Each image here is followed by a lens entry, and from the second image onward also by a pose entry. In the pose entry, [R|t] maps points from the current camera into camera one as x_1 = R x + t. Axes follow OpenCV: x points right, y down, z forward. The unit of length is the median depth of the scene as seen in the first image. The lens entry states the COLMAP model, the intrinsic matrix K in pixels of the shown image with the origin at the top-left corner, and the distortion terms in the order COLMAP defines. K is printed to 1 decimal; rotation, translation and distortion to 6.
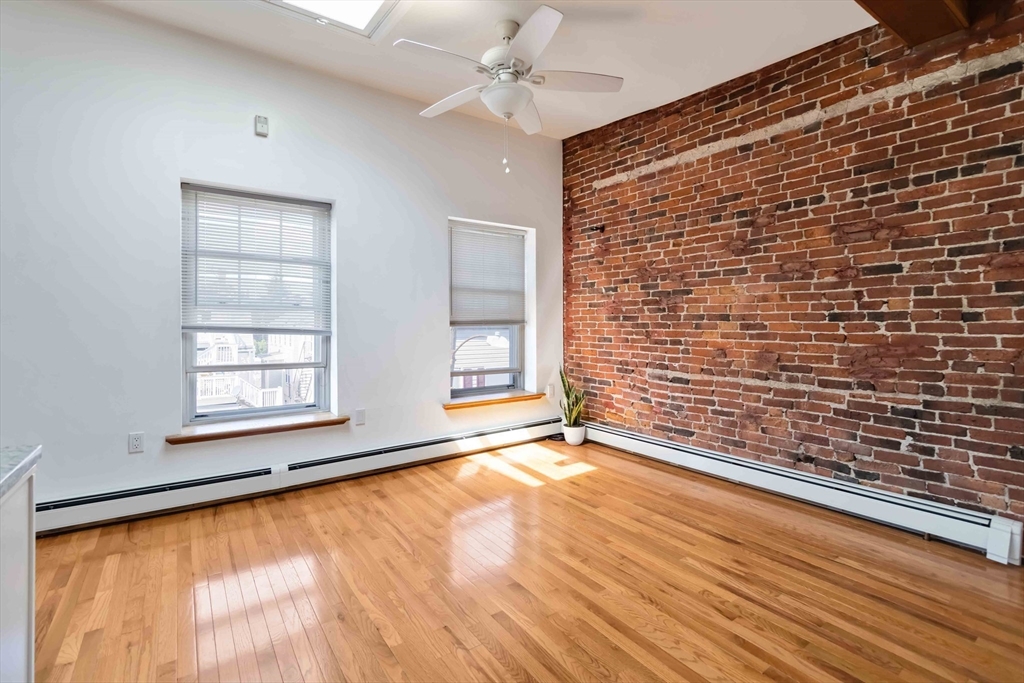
lens RADIAL K [[476.1, 0, 516.1], [0, 476.1, 324.9], [0, 0, 1]] dist [0.002695, 0.001085]
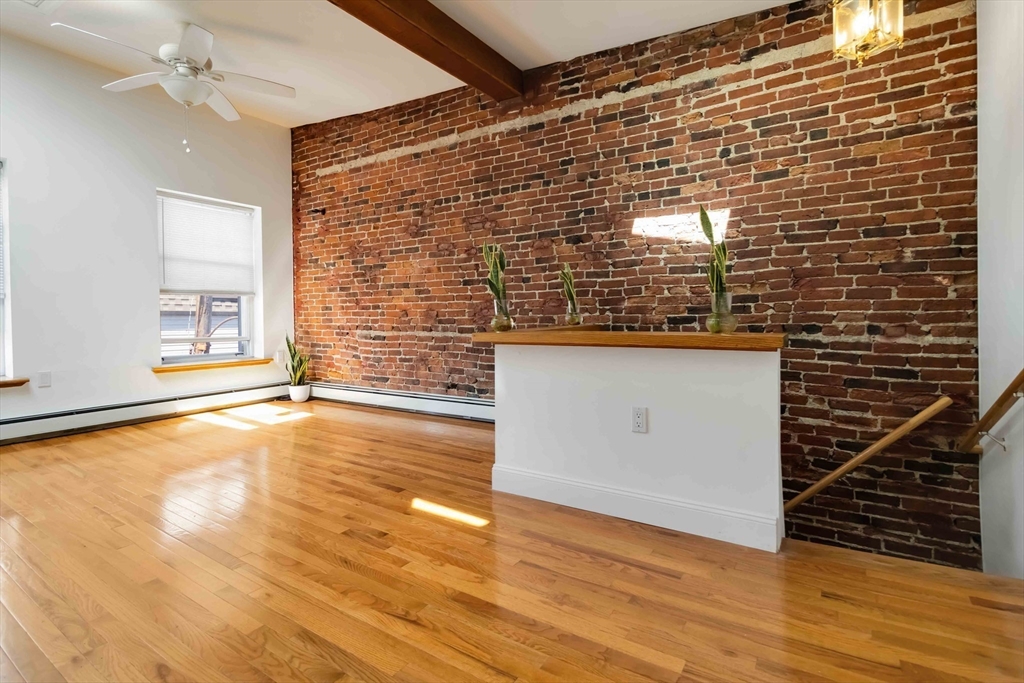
lens RADIAL K [[486.9, 0, 515.4], [0, 486.9, 323.4], [0, 0, 1]] dist [0.002876, 0.000749]
pose [[0.930221, -0.008660, 0.366899, 0.238450], [0.006547, 0.999954, 0.007004, 0.082826], [-0.366942, -0.004113, 0.930235, -0.346772]]
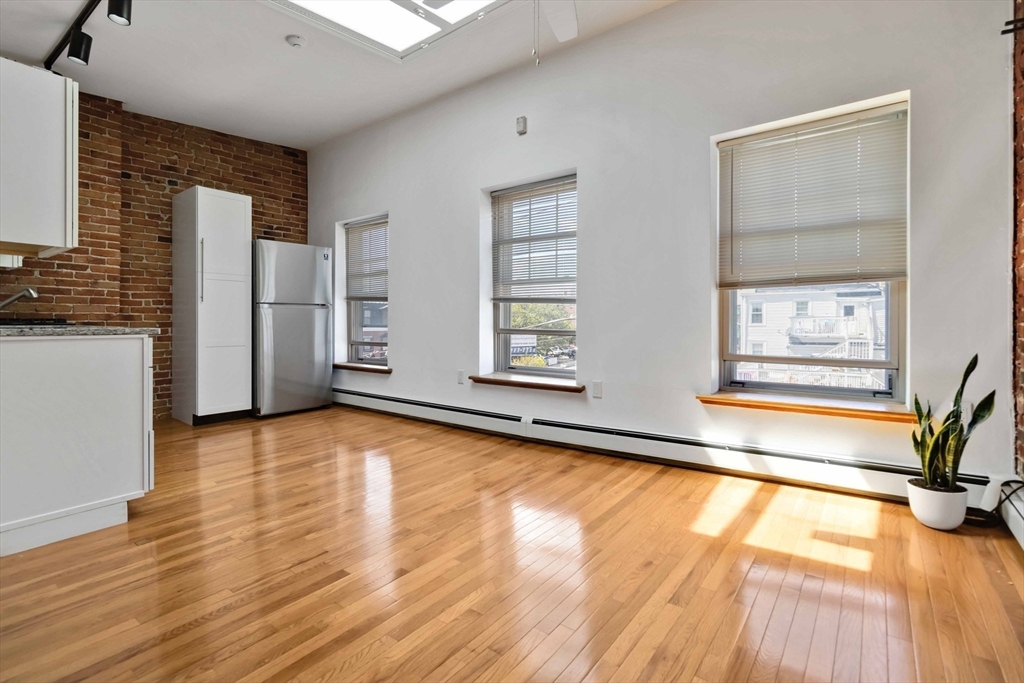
lens RADIAL K [[473.6, 0, 512.9], [0, 473.6, 325.1], [0, 0, 1]] dist [0.004179, 0.000392]
pose [[0.294720, 0.004454, -0.955573, 0.564744], [-0.001412, 0.999990, 0.004226, 0.069335], [0.955583, 0.000104, 0.294724, 0.621285]]
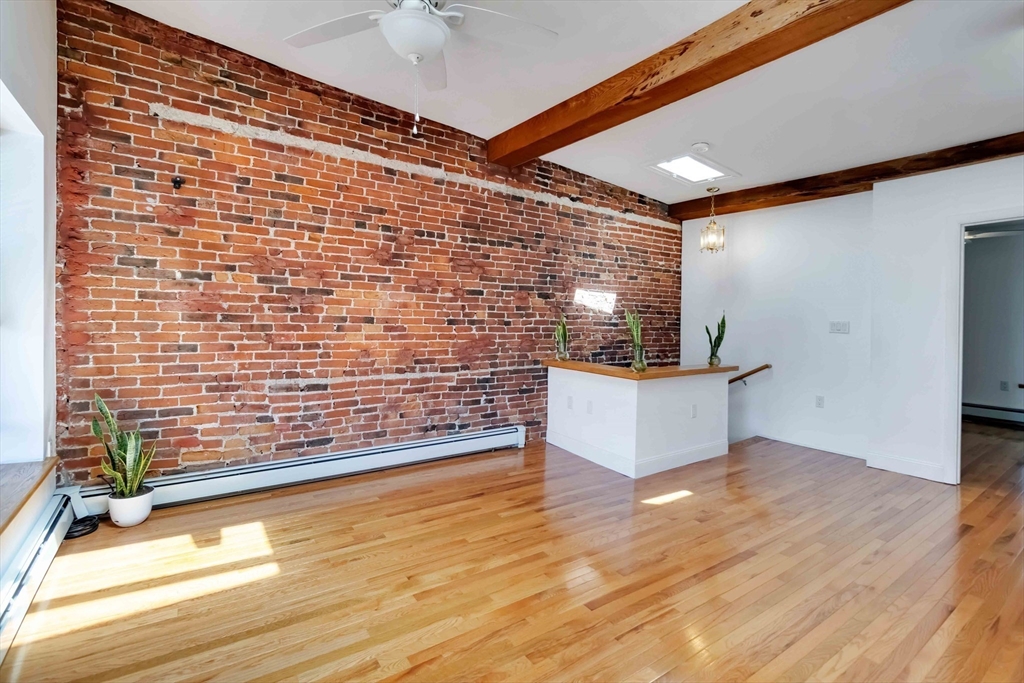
lens RADIAL K [[472.9, 0, 516.1], [0, 472.9, 326.6], [0, 0, 1]] dist [0.001572, 0.000664]
pose [[0.003490, -0.006415, 0.999973, -0.647199], [-0.010331, 0.999926, 0.006450, -0.012046], [-0.999941, -0.010353, 0.003423, 0.694756]]
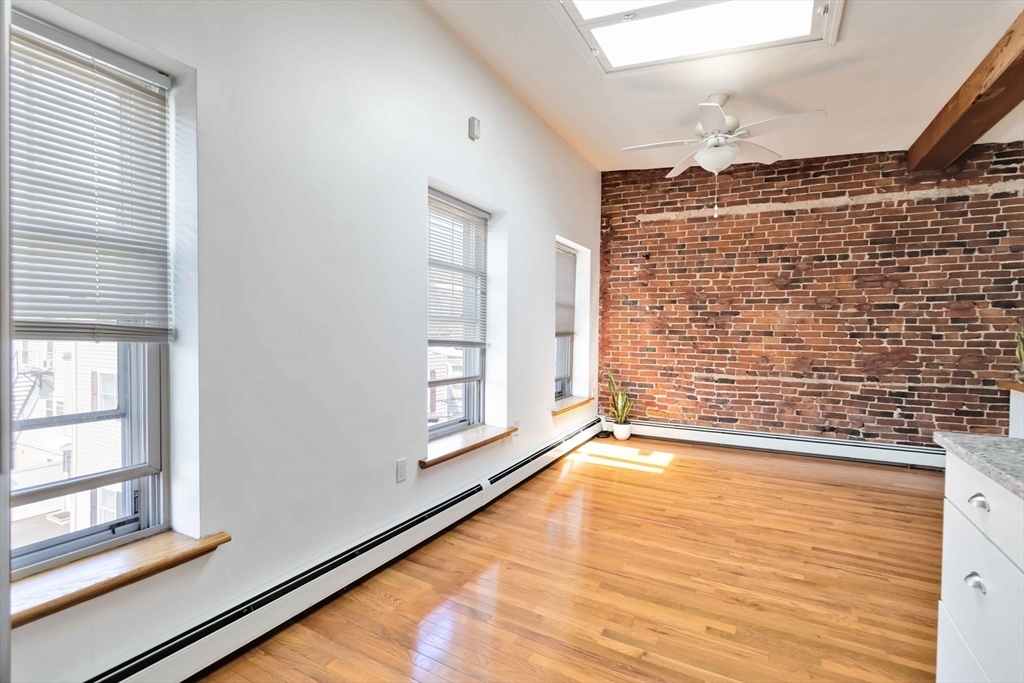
lens RADIAL K [[484.3, 0, 521.8], [0, 484.3, 346.1], [0, 0, 1]] dist [0.002807, 0.000812]
pose [[0.890186, -0.002206, 0.455592, -0.866844], [-0.012140, 0.999518, 0.028559, -0.011393], [-0.455436, -0.030953, 0.889730, 0.083119]]
